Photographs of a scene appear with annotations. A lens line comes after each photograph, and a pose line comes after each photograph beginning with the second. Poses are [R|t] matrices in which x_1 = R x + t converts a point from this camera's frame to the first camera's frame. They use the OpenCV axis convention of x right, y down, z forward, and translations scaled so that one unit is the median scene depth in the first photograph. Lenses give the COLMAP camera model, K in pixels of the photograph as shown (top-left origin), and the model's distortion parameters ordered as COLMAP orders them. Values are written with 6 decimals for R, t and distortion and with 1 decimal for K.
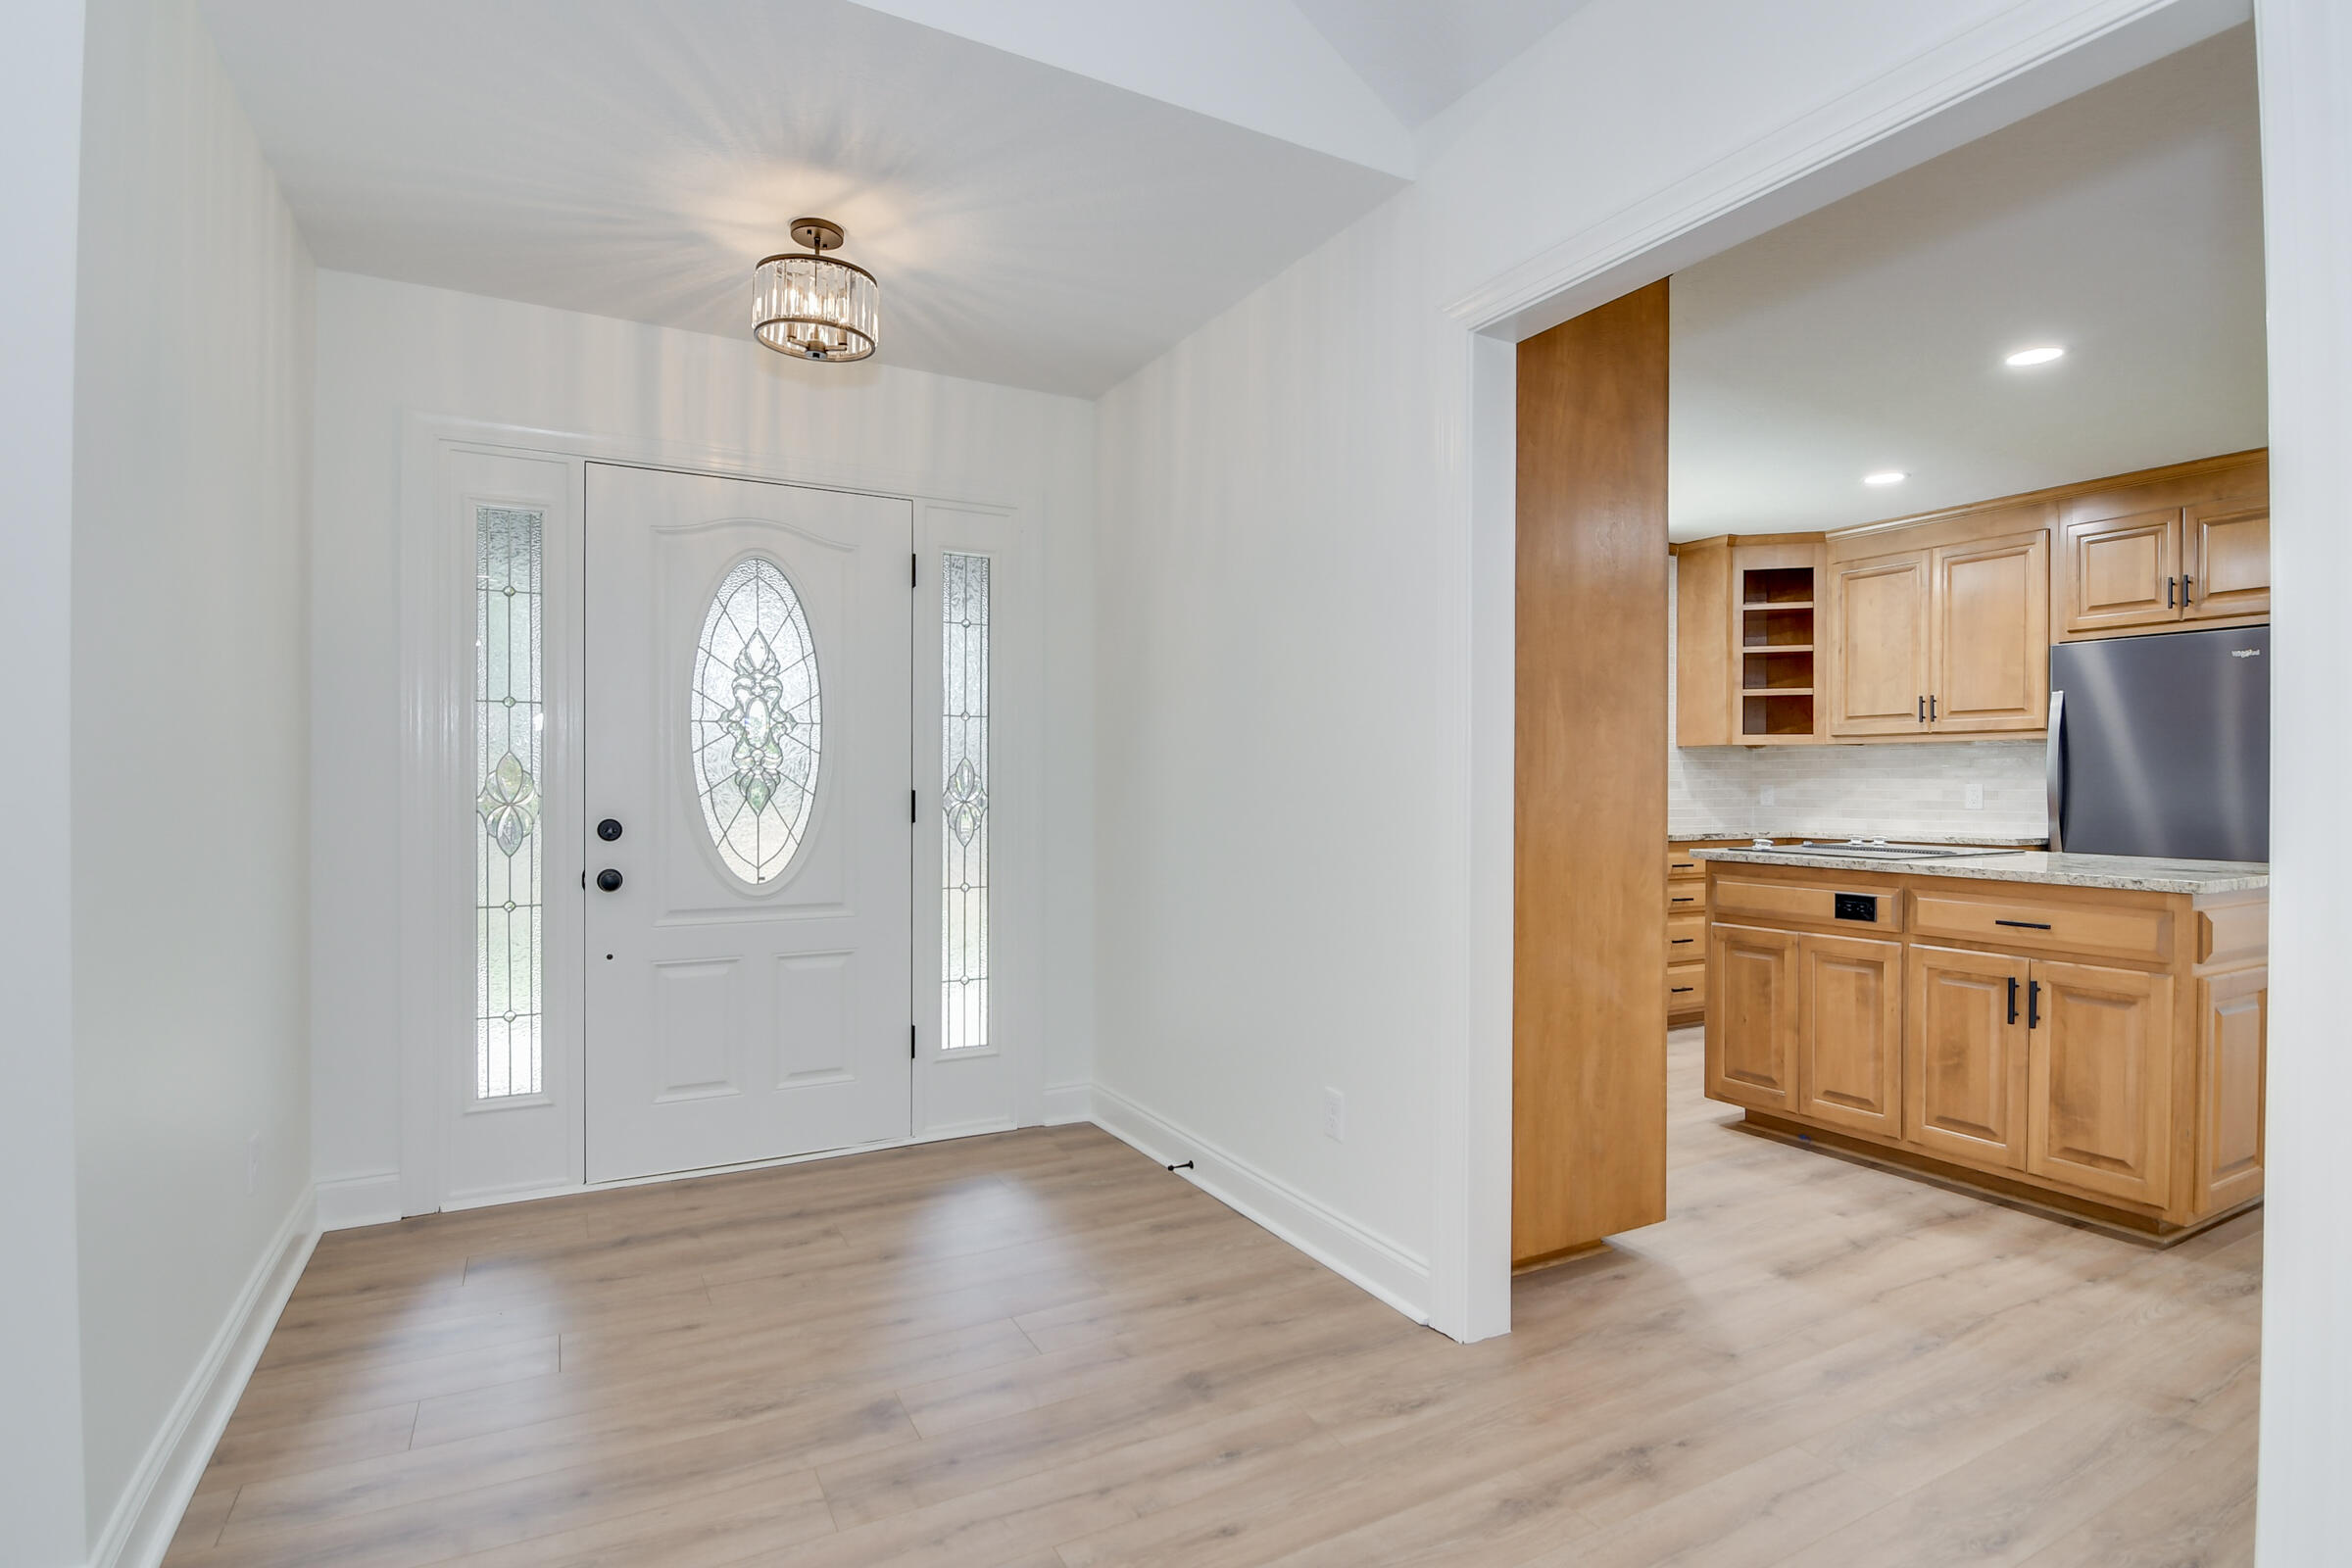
lens RADIAL K [[1153.4, 0, 1166.3], [0, 1153.4, 787.0], [0, 0, 1]] dist [-0.005766, -0.004334]
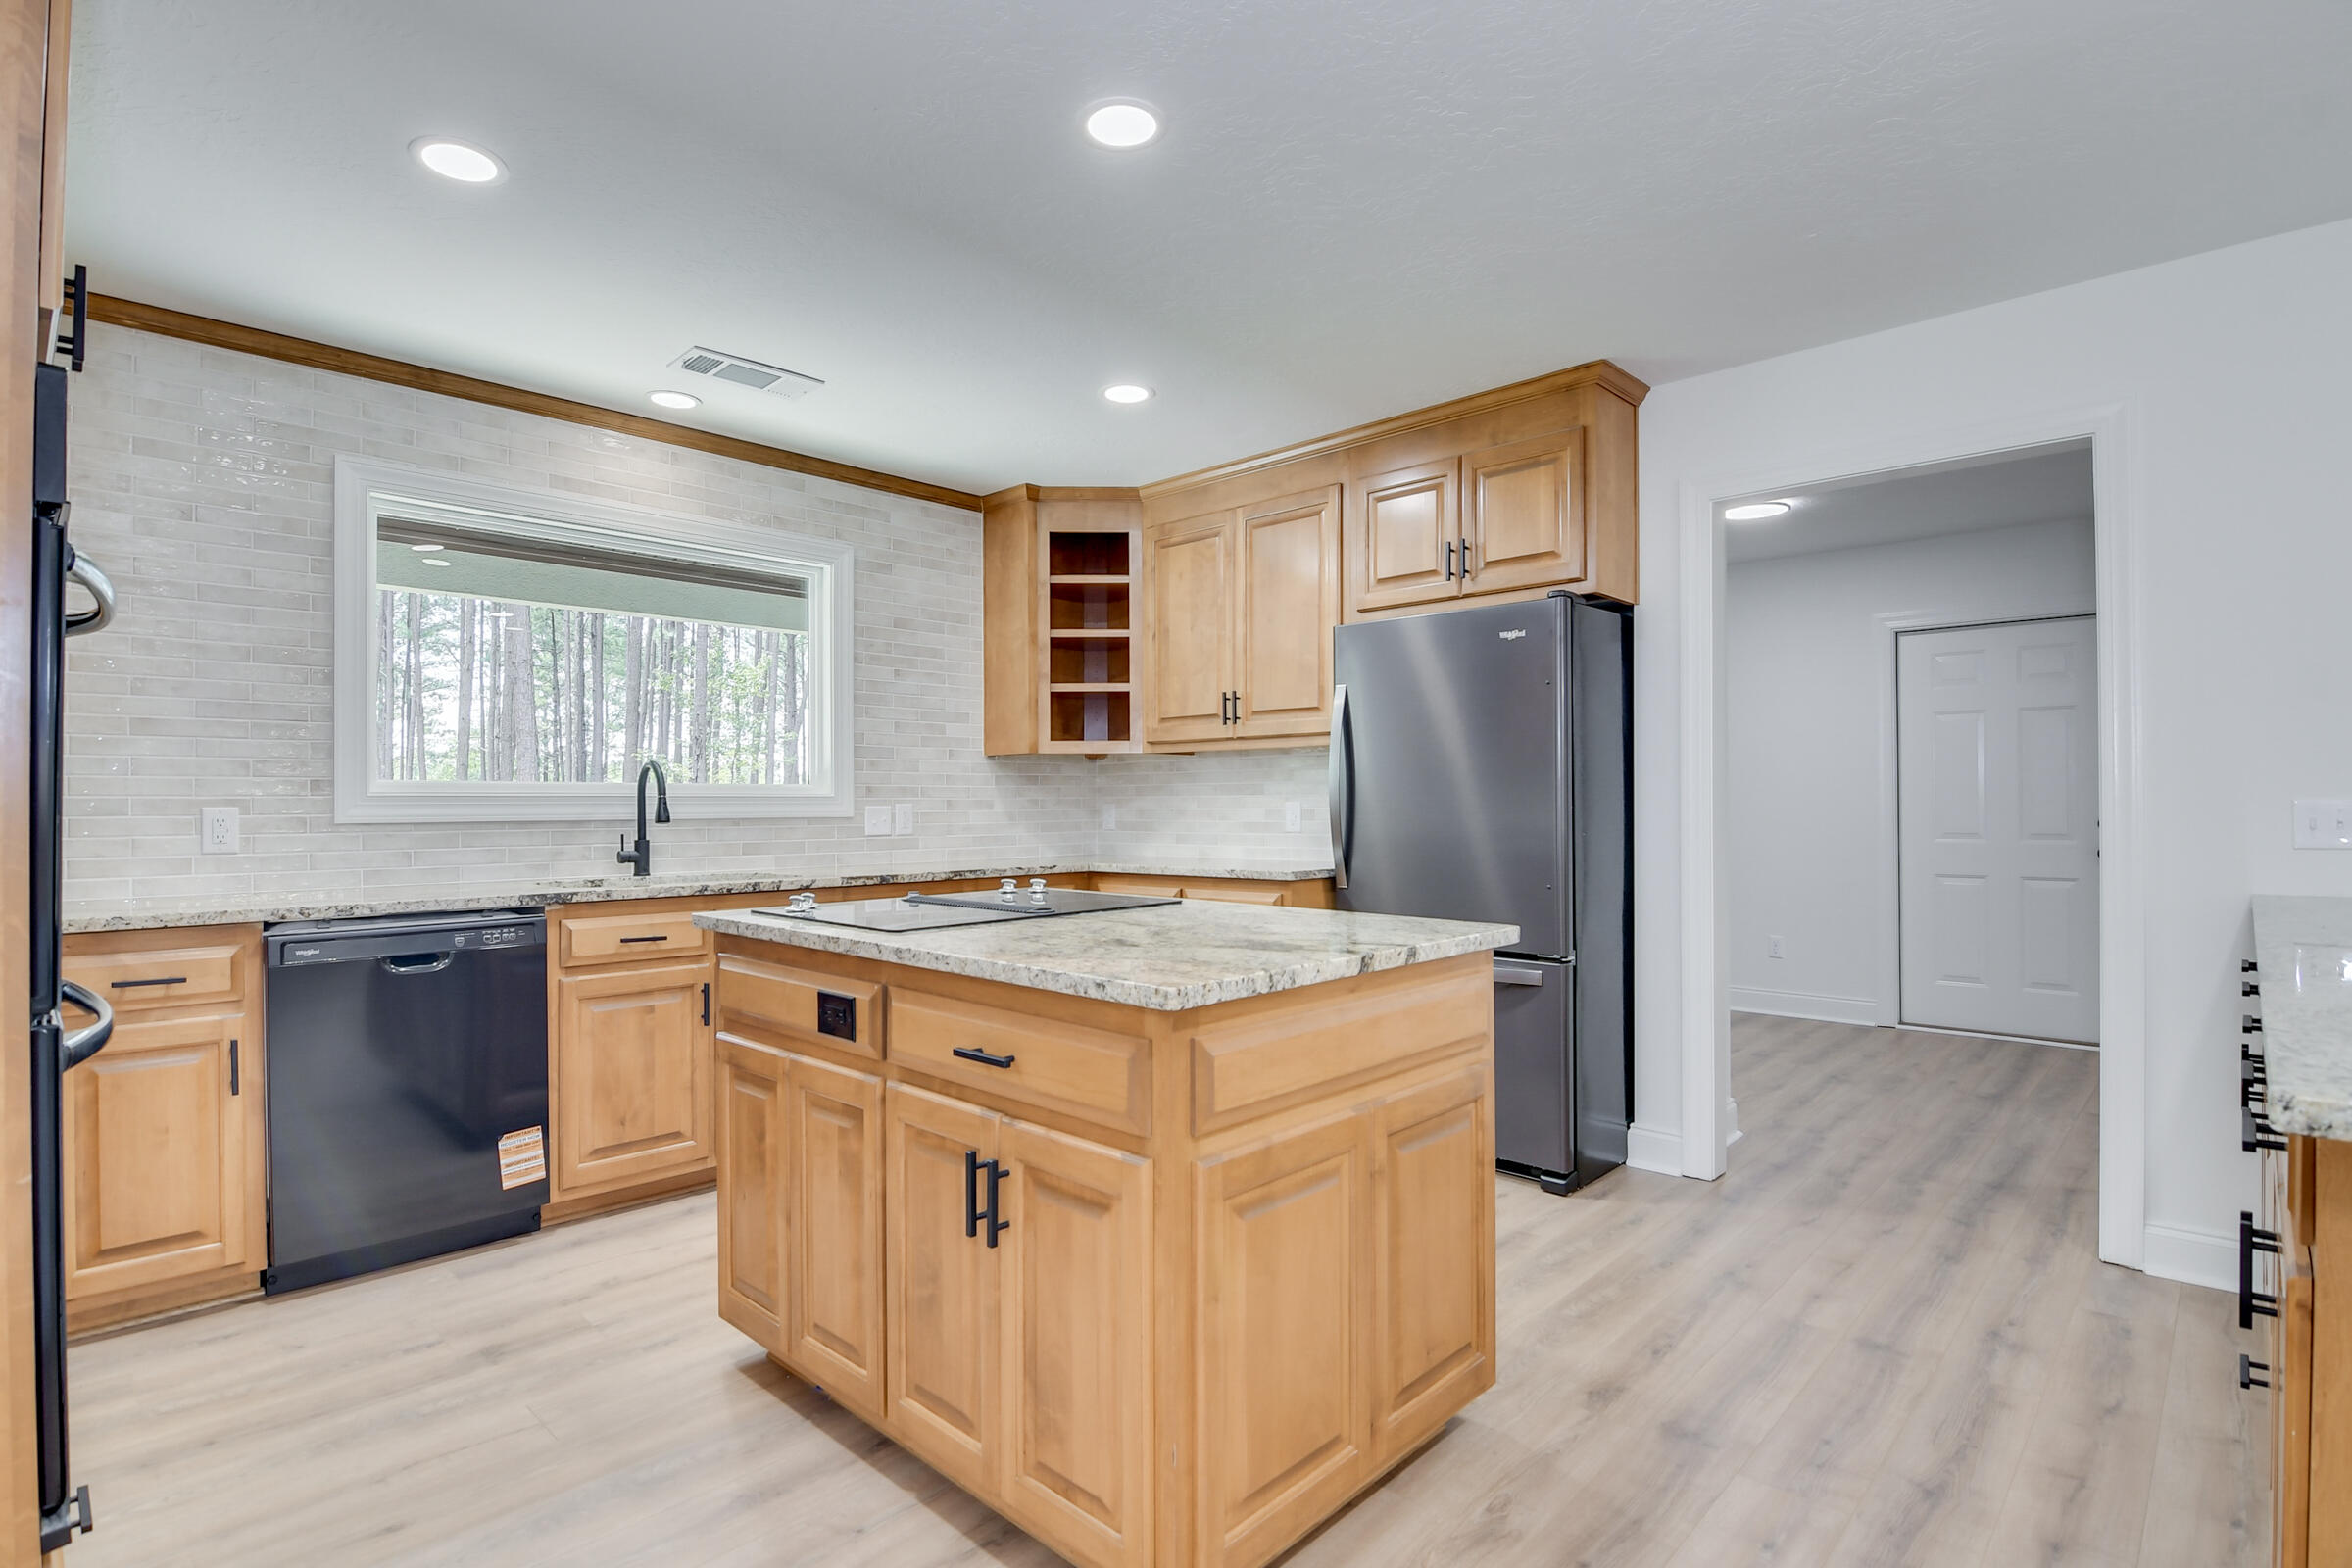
lens RADIAL K [[1153.4, 0, 1171.0], [0, 1153.4, 799.5], [0, 0, 1]] dist [-0.005766, -0.004334]
pose [[0.950889, -0.005689, 0.309480, 0.381634], [0.007702, 0.999956, -0.005282, -0.000431], [-0.309436, 0.007406, 0.950891, 0.255159]]
